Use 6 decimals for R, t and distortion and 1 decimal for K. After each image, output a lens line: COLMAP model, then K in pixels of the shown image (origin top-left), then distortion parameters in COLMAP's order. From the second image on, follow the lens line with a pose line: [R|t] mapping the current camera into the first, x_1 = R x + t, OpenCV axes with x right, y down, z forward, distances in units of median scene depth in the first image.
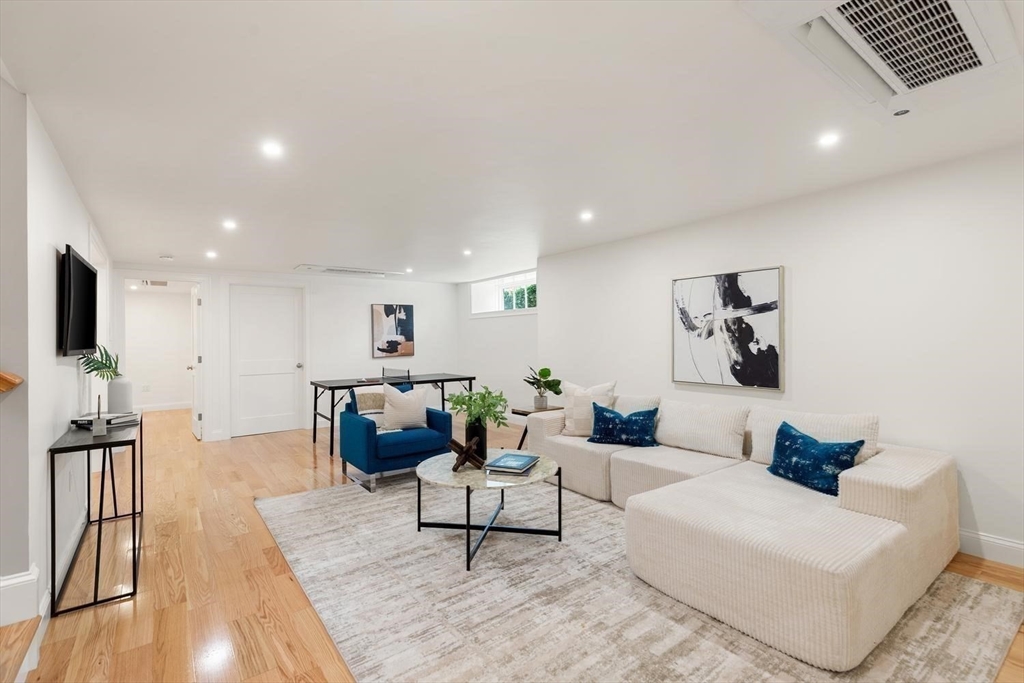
lens RADIAL K [[465.7, 0, 511.5], [0, 465.7, 339.7], [0, 0, 1]] dist [0.008270, -0.000721]
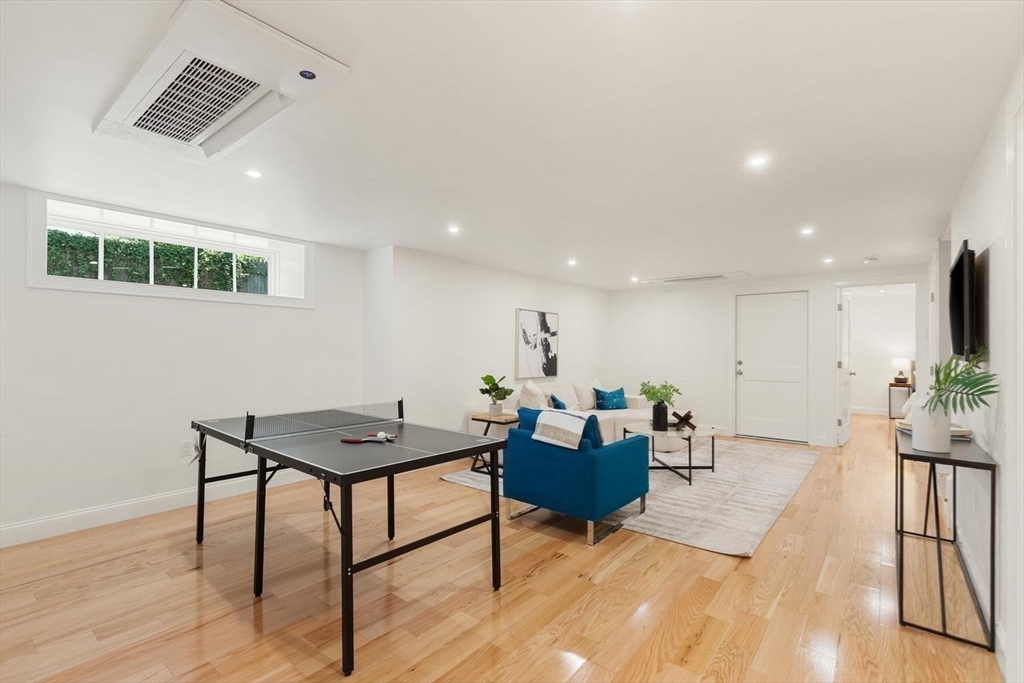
lens RADIAL K [[465.7, 0, 511.8], [0, 465.7, 347.8], [0, 0, 1]] dist [0.008270, -0.000721]
pose [[-0.242927, 0.016708, 0.969901, -1.178279], [-0.000917, 0.999847, -0.017454, 0.020207], [-0.970044, -0.005130, -0.242875, 1.530857]]
